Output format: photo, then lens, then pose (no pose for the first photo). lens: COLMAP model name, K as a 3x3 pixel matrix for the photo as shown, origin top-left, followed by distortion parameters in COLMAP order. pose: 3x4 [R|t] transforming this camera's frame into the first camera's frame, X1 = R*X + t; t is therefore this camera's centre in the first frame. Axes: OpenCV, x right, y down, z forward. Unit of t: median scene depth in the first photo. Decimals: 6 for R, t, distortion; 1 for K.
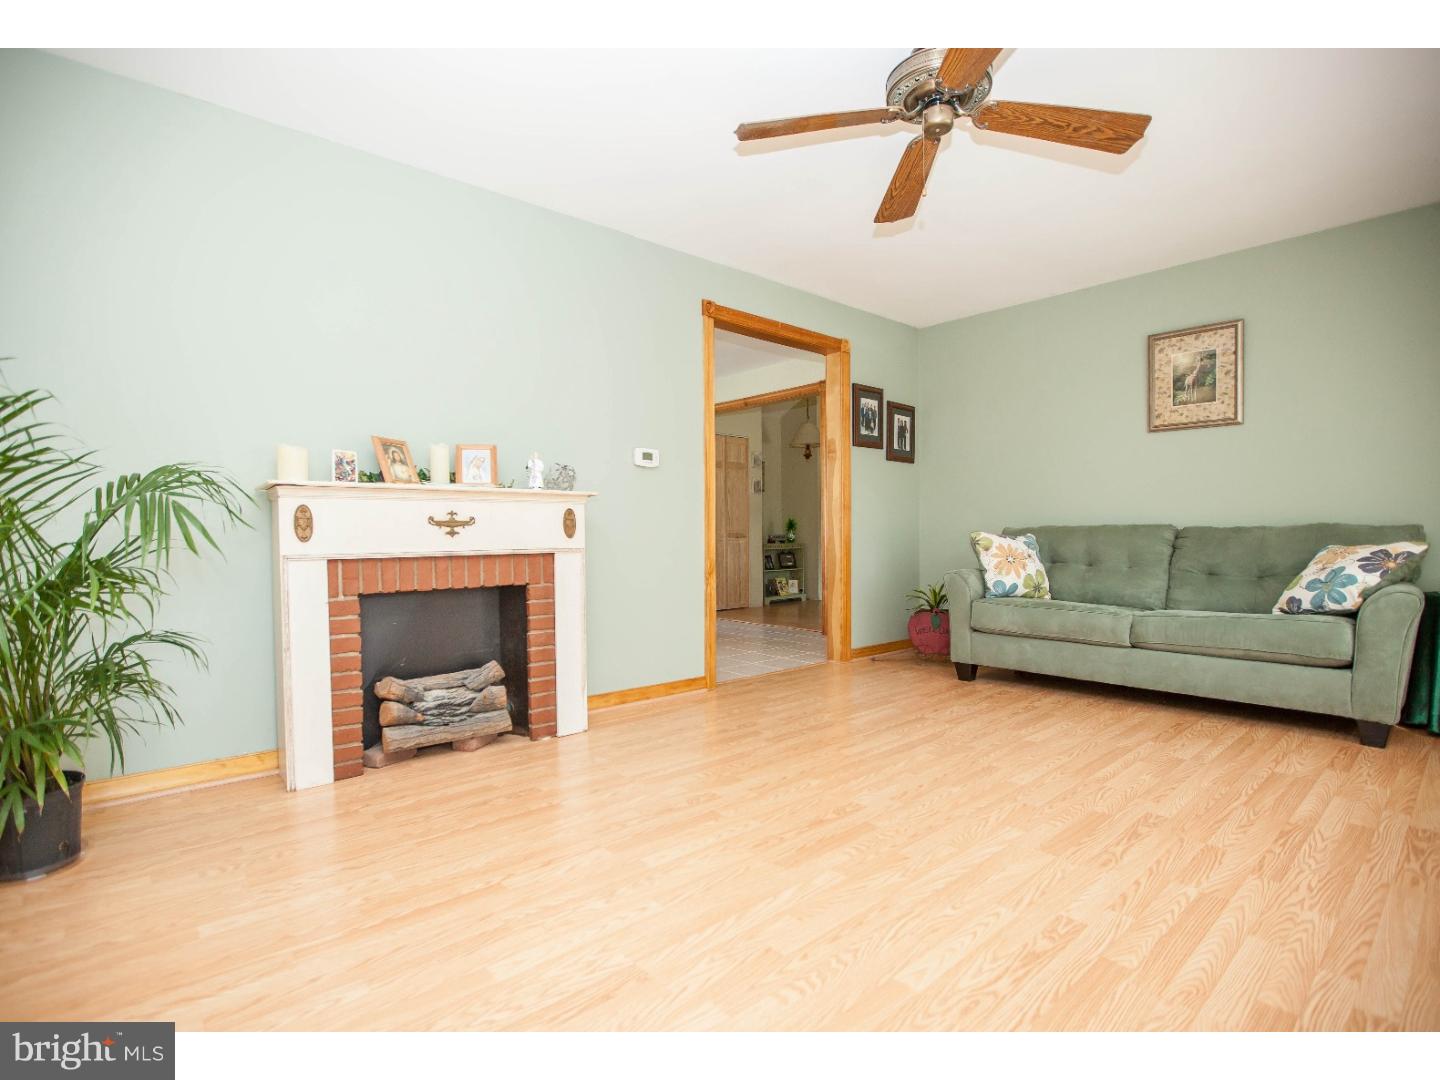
lens RADIAL K [[689.8, 0, 720.0], [0, 689.8, 540.0], [0, 0, 1]] dist [-0.060779, 0.020724]
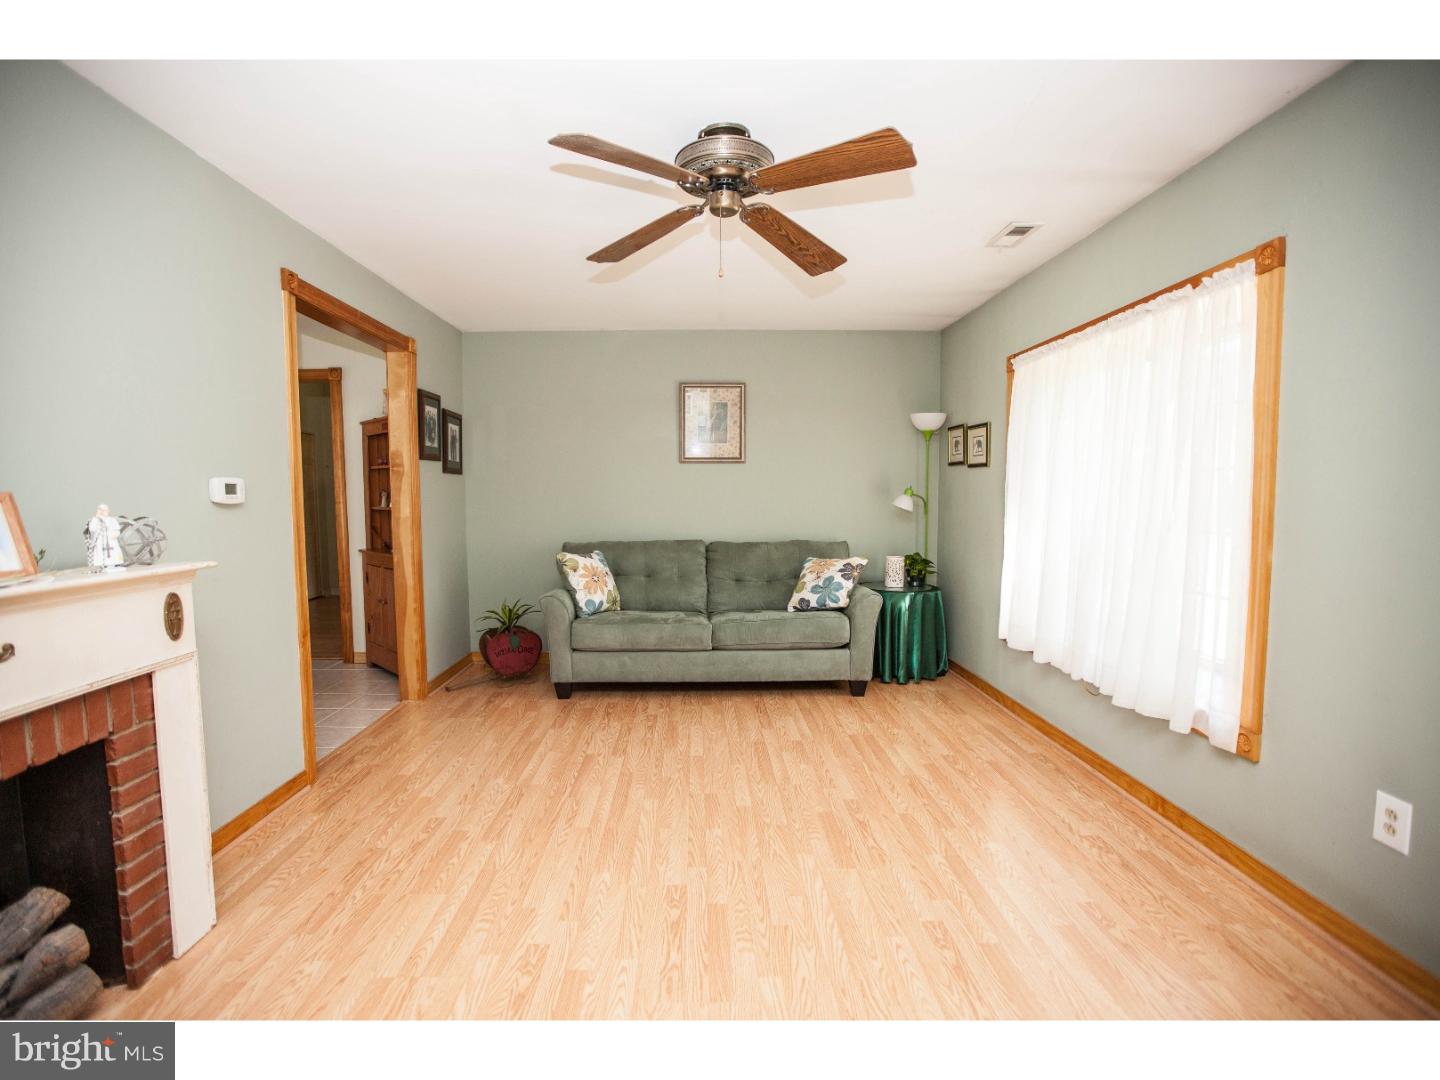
lens RADIAL K [[657.5, 0, 720.0], [0, 657.5, 540.0], [0, 0, 1]] dist [-0.051797, 0.017863]
pose [[0.659626, -0.041709, 0.750436, -0.263523], [0.009491, 0.998842, 0.047173, -0.094873], [-0.751534, -0.023994, 0.659258, 0.203183]]
